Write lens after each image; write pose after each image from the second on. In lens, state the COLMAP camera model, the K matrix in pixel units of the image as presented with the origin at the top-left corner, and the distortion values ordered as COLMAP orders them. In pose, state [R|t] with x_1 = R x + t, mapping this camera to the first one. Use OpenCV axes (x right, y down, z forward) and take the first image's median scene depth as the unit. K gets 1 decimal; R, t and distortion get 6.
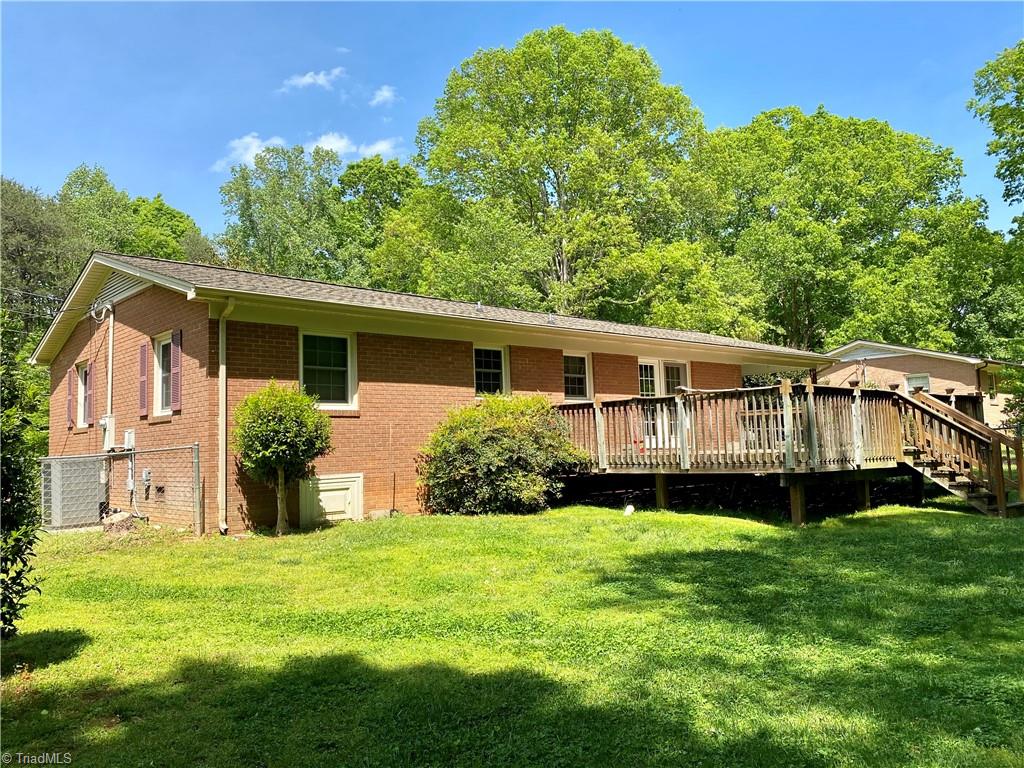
lens RADIAL K [[786.2, 0, 512.0], [0, 786.2, 384.0], [0, 0, 1]] dist [0.006666, -0.006413]
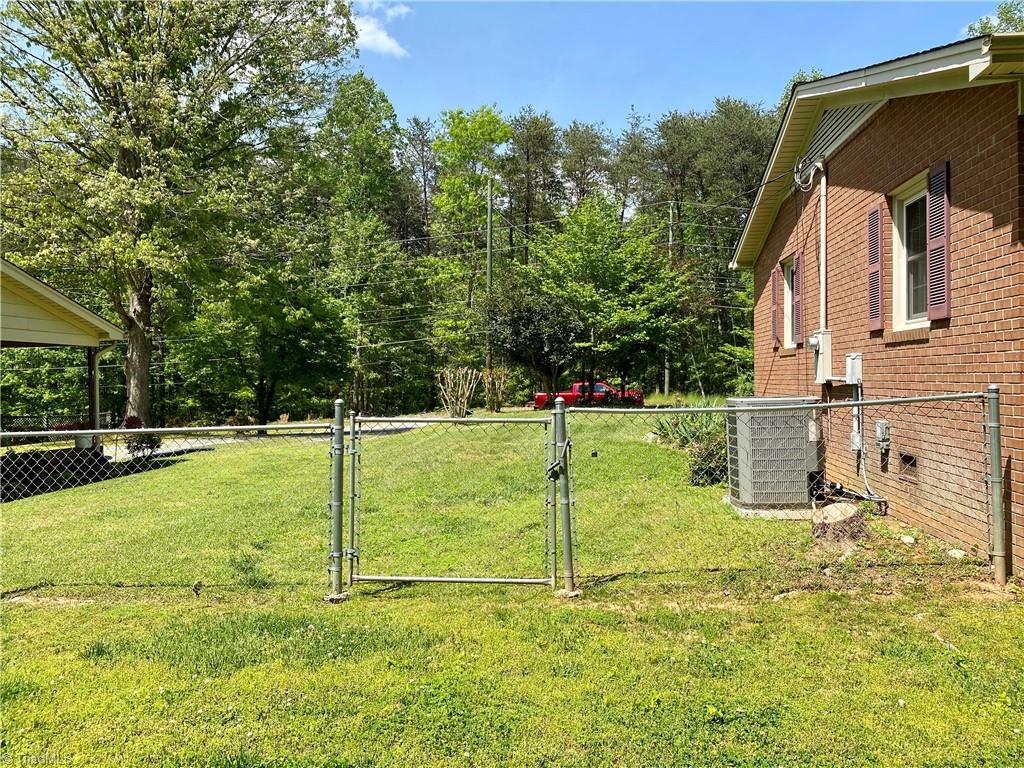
lens RADIAL K [[786.2, 0, 512.0], [0, 786.2, 384.0], [0, 0, 1]] dist [0.006666, -0.006413]
pose [[0.651278, 0.028714, -0.758296, -0.089259], [0.055700, 0.994779, 0.085507, 0.006535], [0.756792, -0.097926, 0.646278, 0.184651]]
